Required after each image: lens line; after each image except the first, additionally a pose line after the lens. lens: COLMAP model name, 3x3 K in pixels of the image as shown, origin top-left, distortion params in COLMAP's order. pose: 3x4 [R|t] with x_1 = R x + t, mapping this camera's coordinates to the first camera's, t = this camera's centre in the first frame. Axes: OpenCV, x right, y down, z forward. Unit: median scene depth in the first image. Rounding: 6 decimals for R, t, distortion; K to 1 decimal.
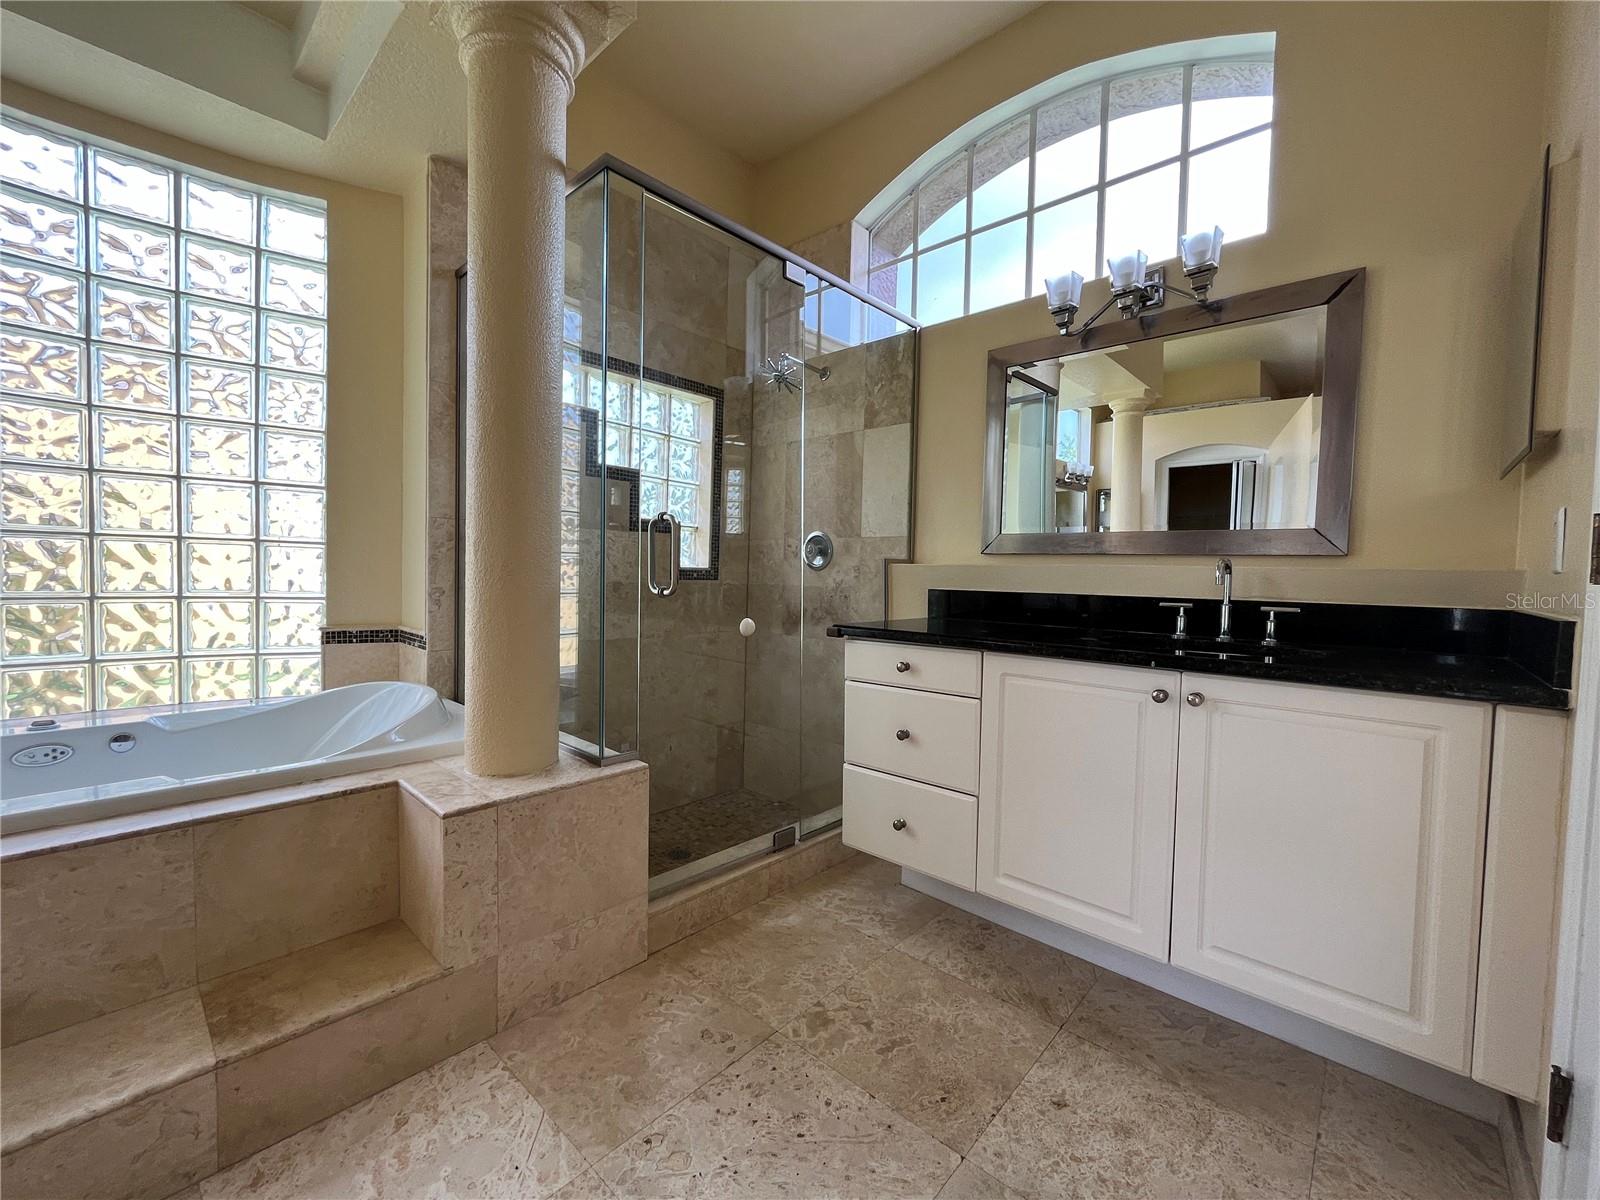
lens RADIAL K [[652.4, 0, 800.0], [0, 652.4, 598.1], [0, 0, 1]] dist [-0.002953, 0.000224]
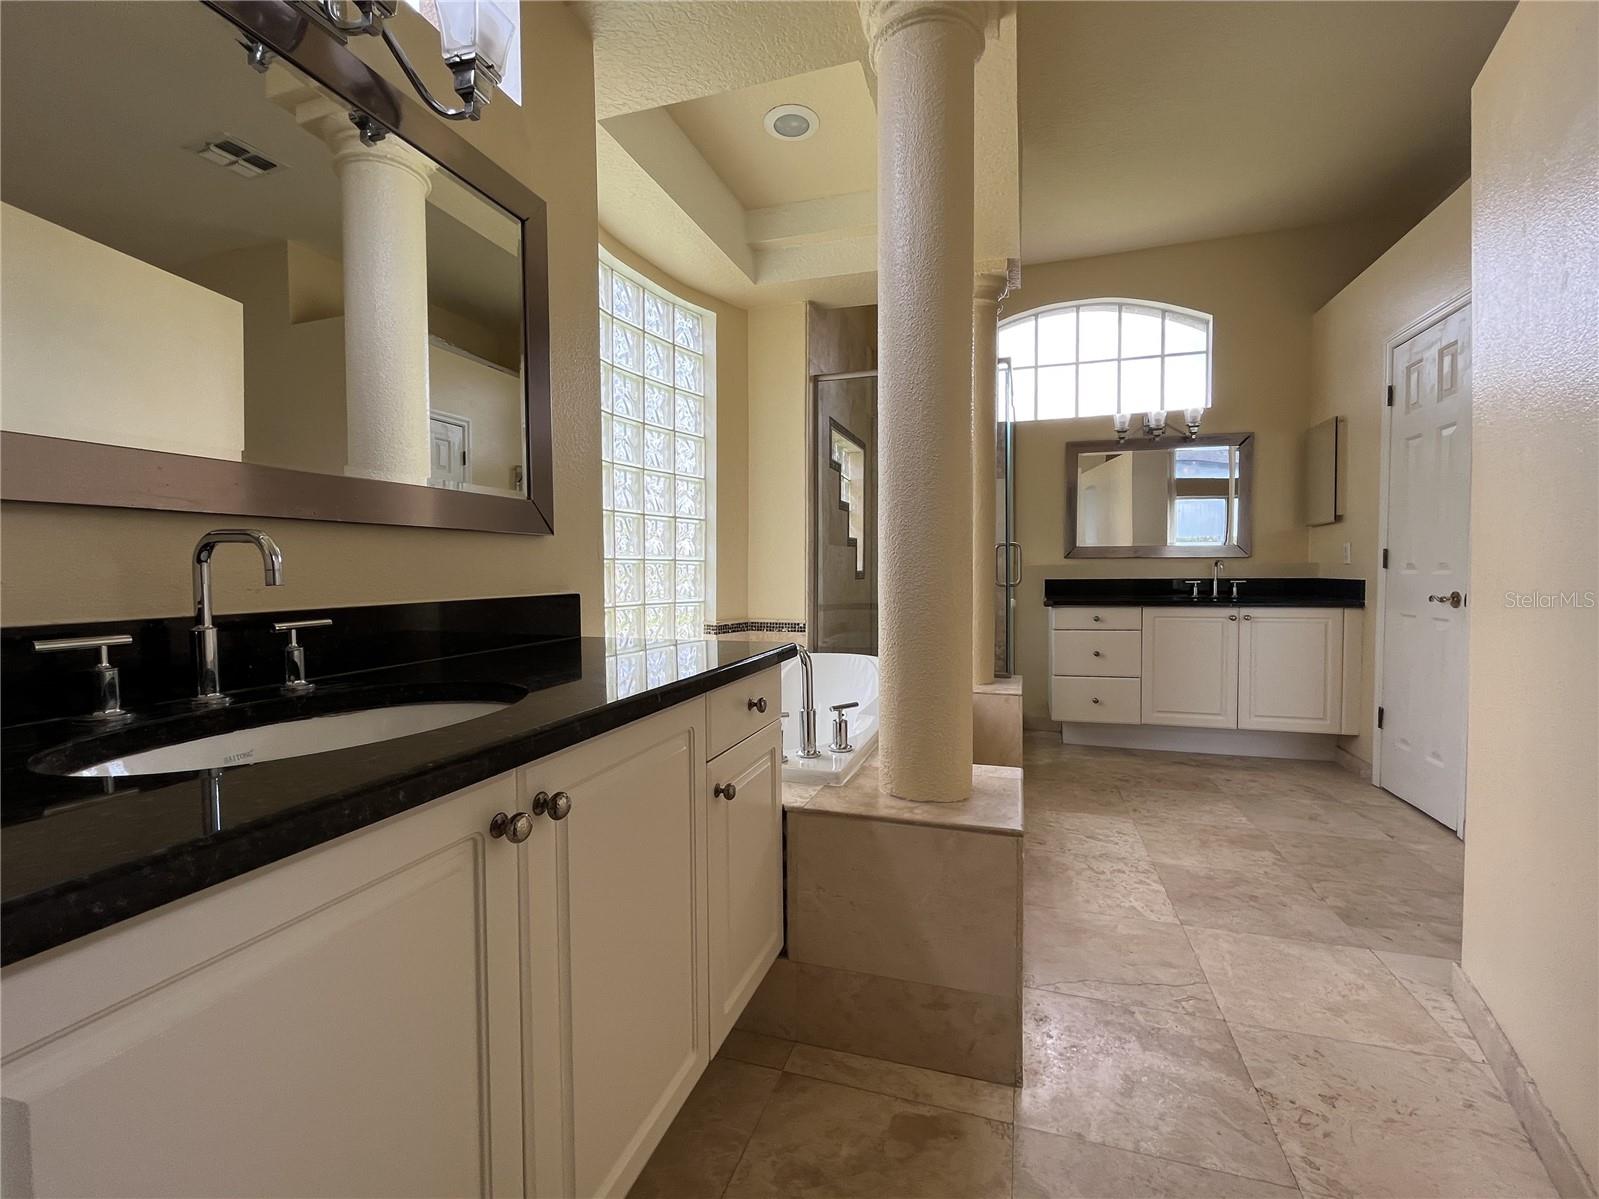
lens RADIAL K [[709.6, 0, 799.7], [0, 709.6, 598.4], [0, 0, 1]] dist [0.001679, 0.000133]
pose [[0.903556, -0.045661, 0.426030, -1.902687], [0.044652, 0.998926, 0.012363, -0.026389], [-0.426137, 0.007853, 0.904625, -0.663775]]
